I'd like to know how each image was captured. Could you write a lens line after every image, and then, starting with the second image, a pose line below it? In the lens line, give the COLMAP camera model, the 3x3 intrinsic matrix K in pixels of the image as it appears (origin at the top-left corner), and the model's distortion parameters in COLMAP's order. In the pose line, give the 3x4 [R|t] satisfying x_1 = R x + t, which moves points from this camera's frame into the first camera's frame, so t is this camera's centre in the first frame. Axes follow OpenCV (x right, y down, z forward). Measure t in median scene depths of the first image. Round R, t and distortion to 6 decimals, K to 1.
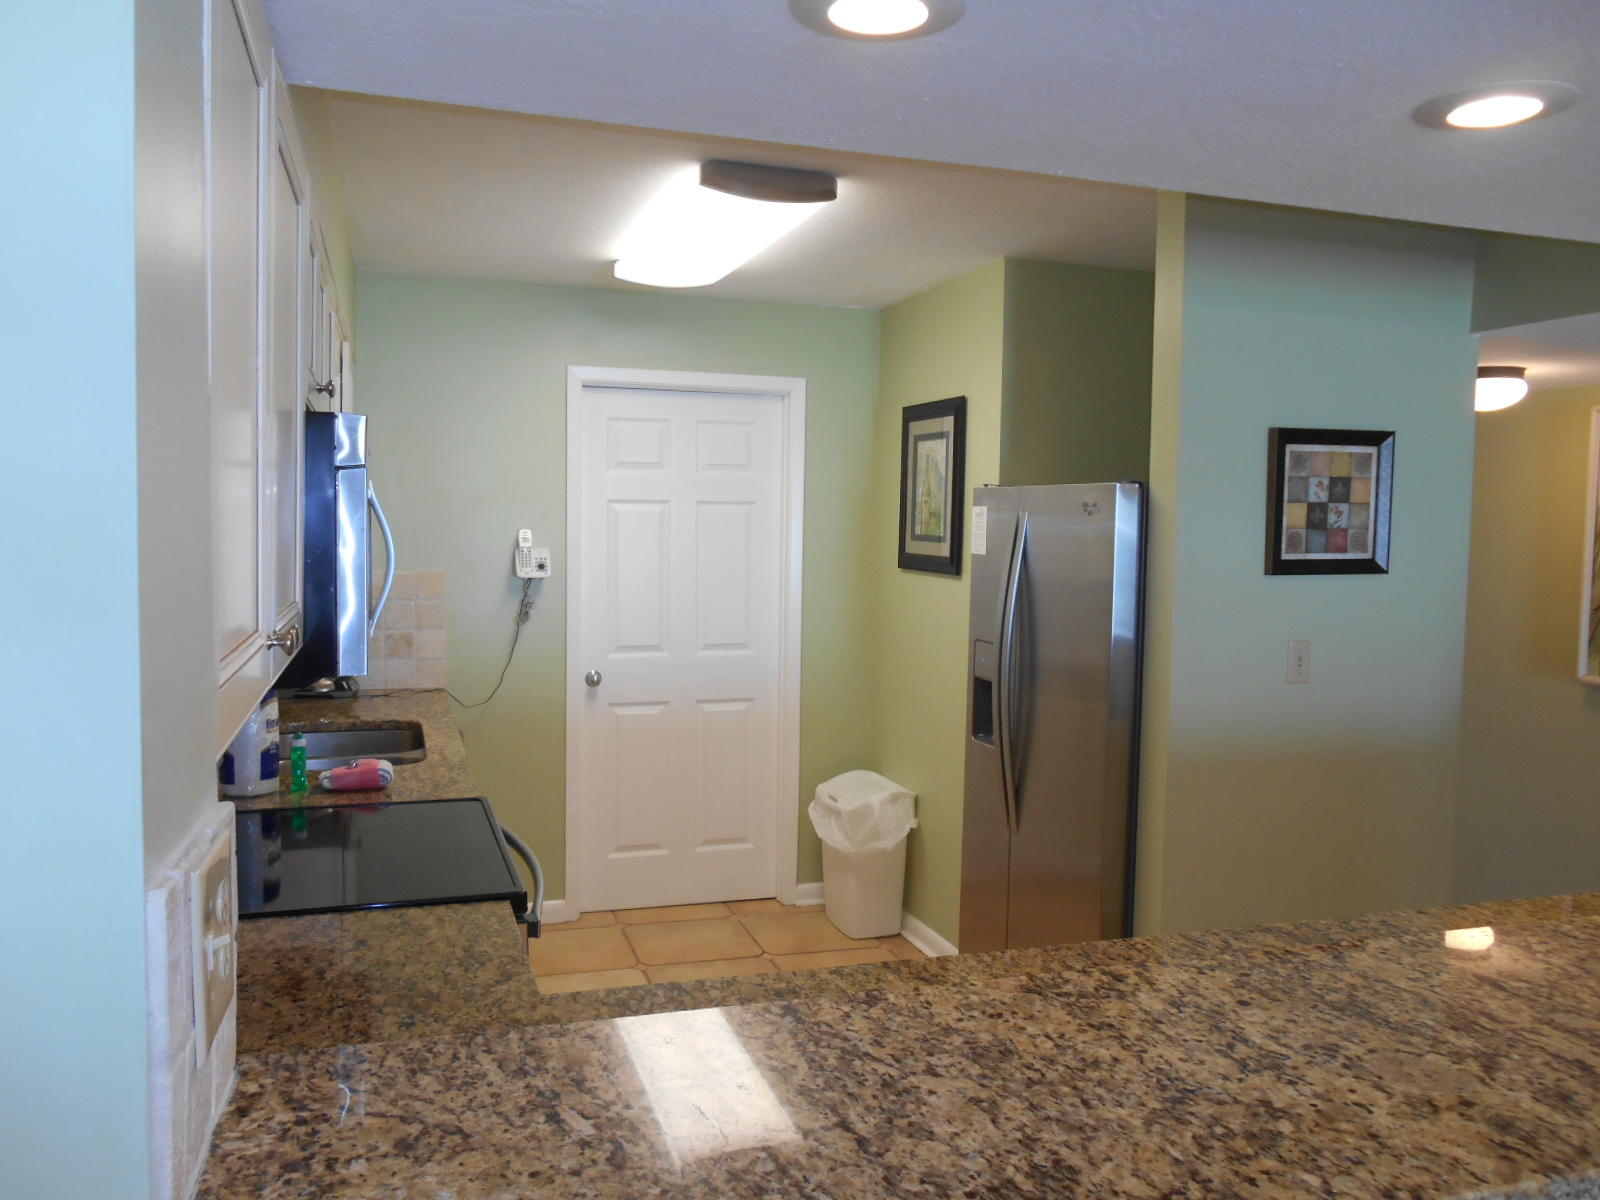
lens RADIAL K [[1249.9, 0, 811.6], [0, 1249.9, 603.8], [0, 0, 1]] dist [-0.030346, 0.021426]
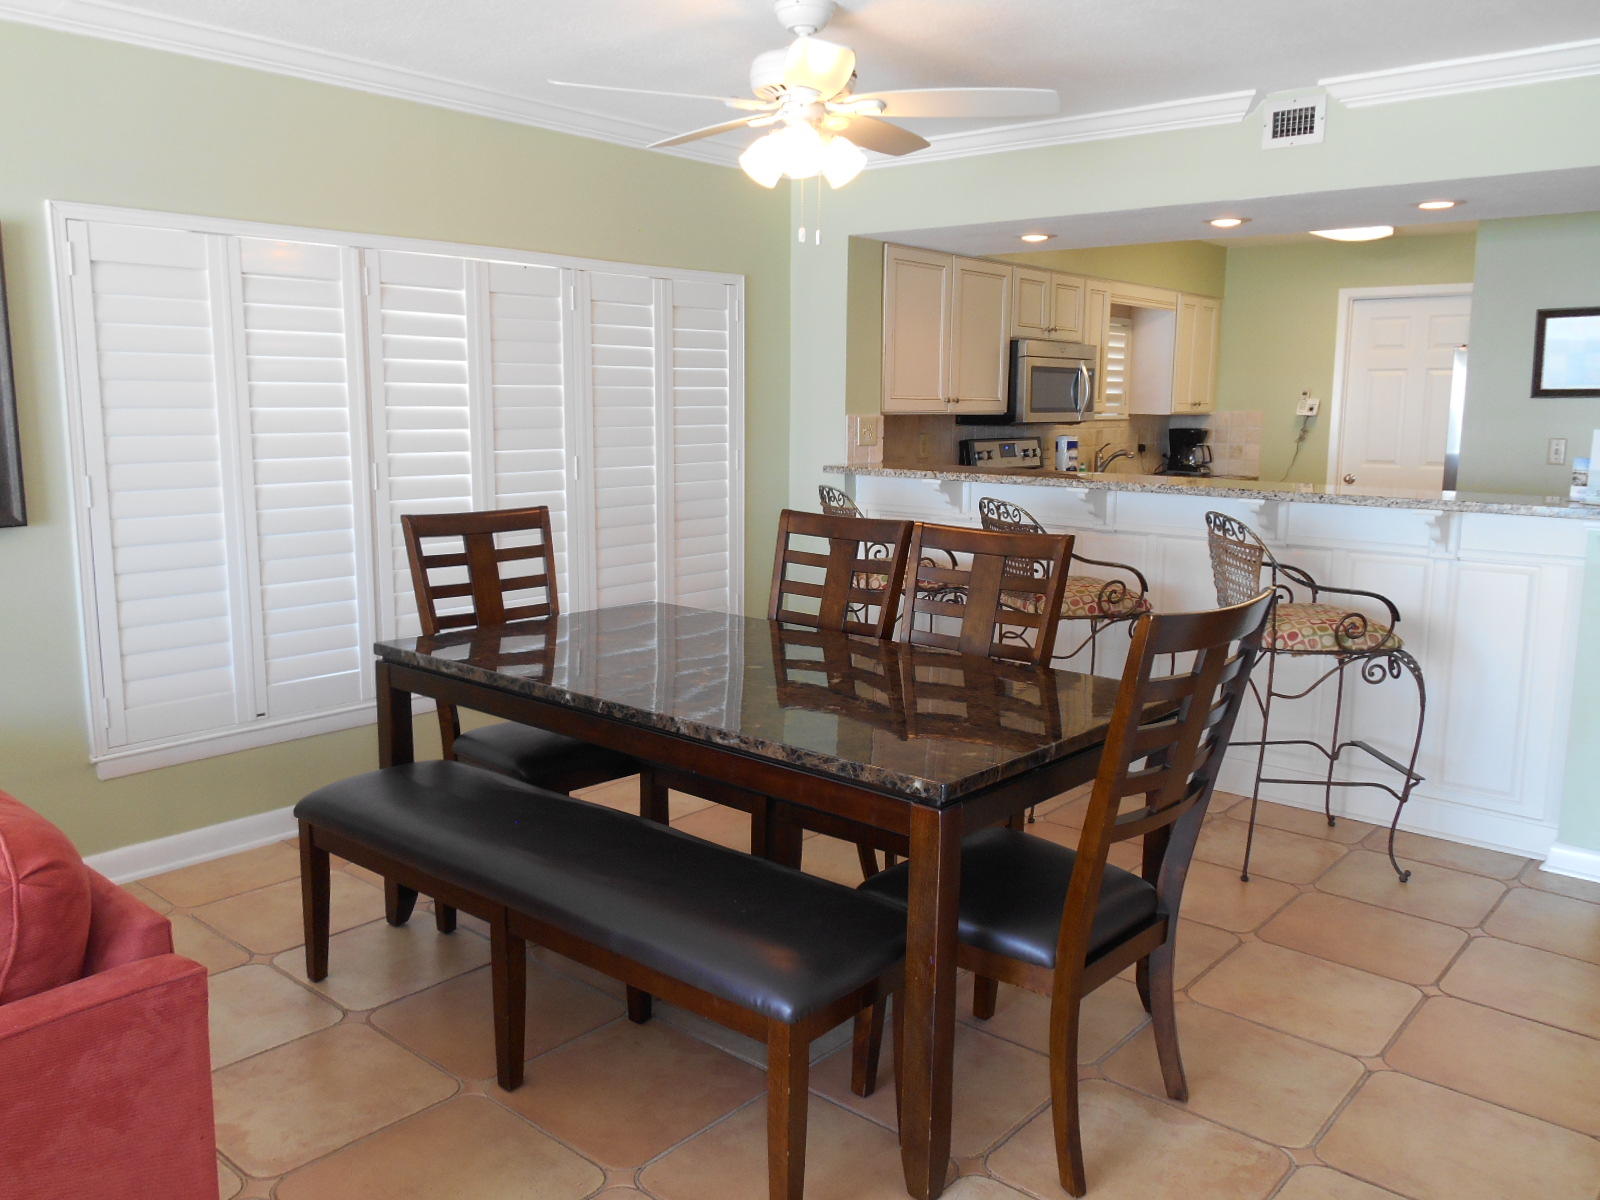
lens RADIAL K [[1249.9, 0, 787.0], [0, 1249.9, 601.9], [0, 0, 1]] dist [-0.030346, 0.021426]
pose [[0.522180, 0.121810, -0.844091, 1.277612], [-0.055213, 0.992500, 0.109070, 0.125935], [0.851046, -0.010350, 0.524989, -0.756906]]
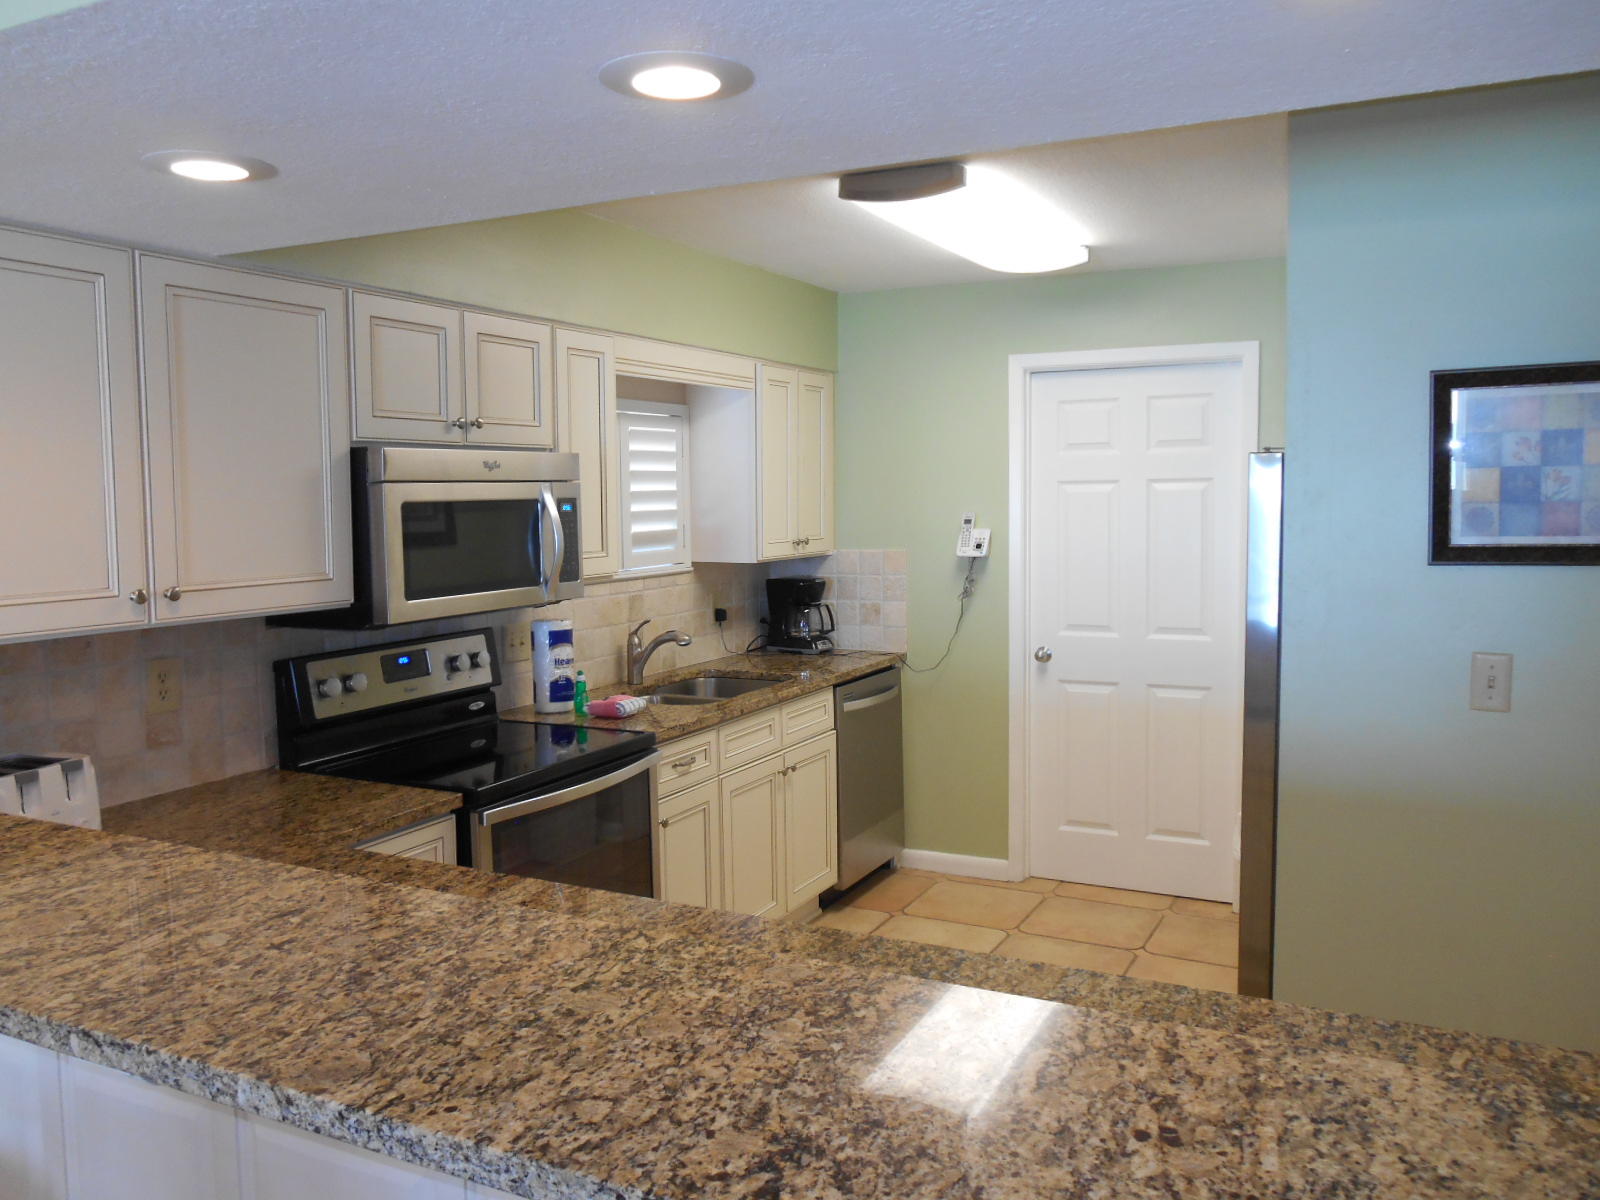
lens RADIAL K [[1249.9, 0, 800.9], [0, 1249.9, 599.6], [0, 0, 1]] dist [-0.030346, 0.021426]
pose [[0.713950, 0.034855, -0.699329, 0.610950], [-0.023106, 0.999389, 0.026221, -0.012206], [0.699816, -0.002562, 0.714319, 0.178738]]
